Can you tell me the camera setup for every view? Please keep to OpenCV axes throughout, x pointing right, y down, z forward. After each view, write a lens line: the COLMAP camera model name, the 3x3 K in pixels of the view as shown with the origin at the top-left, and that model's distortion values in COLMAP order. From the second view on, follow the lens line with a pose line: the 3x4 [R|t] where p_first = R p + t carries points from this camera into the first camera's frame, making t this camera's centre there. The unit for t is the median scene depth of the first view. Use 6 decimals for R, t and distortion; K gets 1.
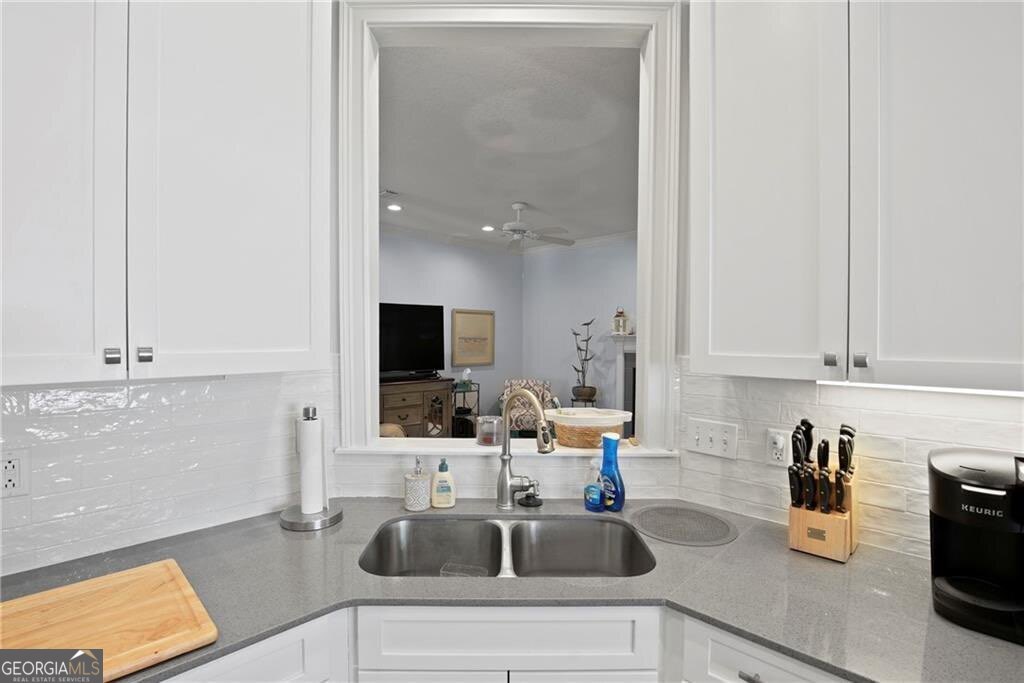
lens RADIAL K [[473.8, 0, 501.0], [0, 473.8, 345.4], [0, 0, 1]] dist [-0.035789, 0.005563]
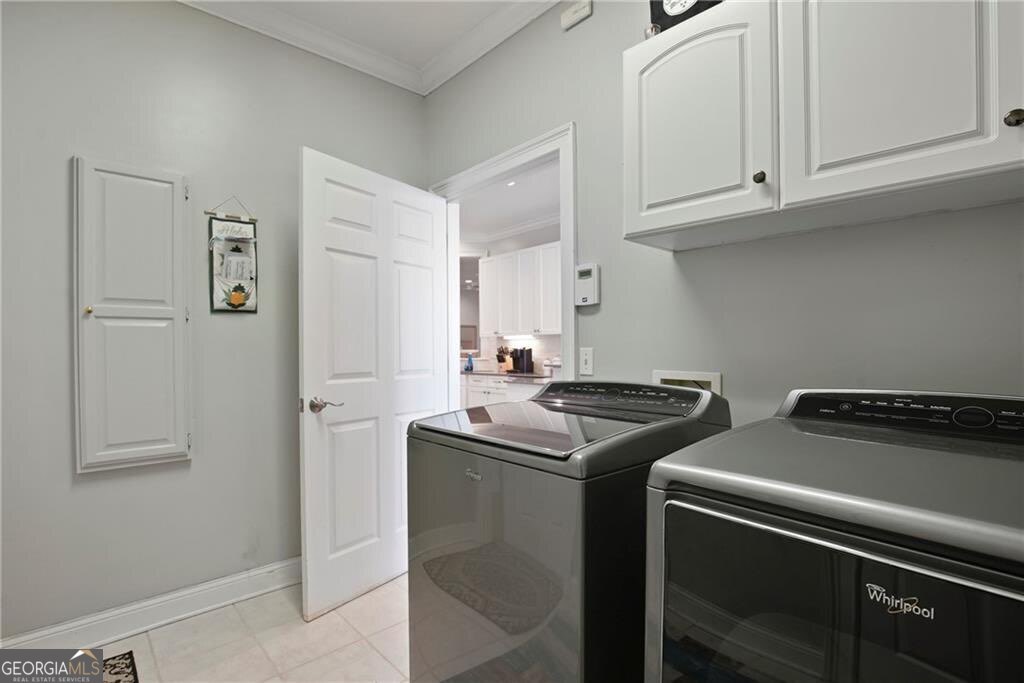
lens RADIAL K [[473.8, 0, 510.8], [0, 473.8, 350.1], [0, 0, 1]] dist [-0.035789, 0.005563]
pose [[0.999594, -0.012748, -0.025488, 0.701062], [0.012131, 0.999633, -0.024206, 0.261363], [0.025787, 0.023887, 0.999382, -3.260380]]
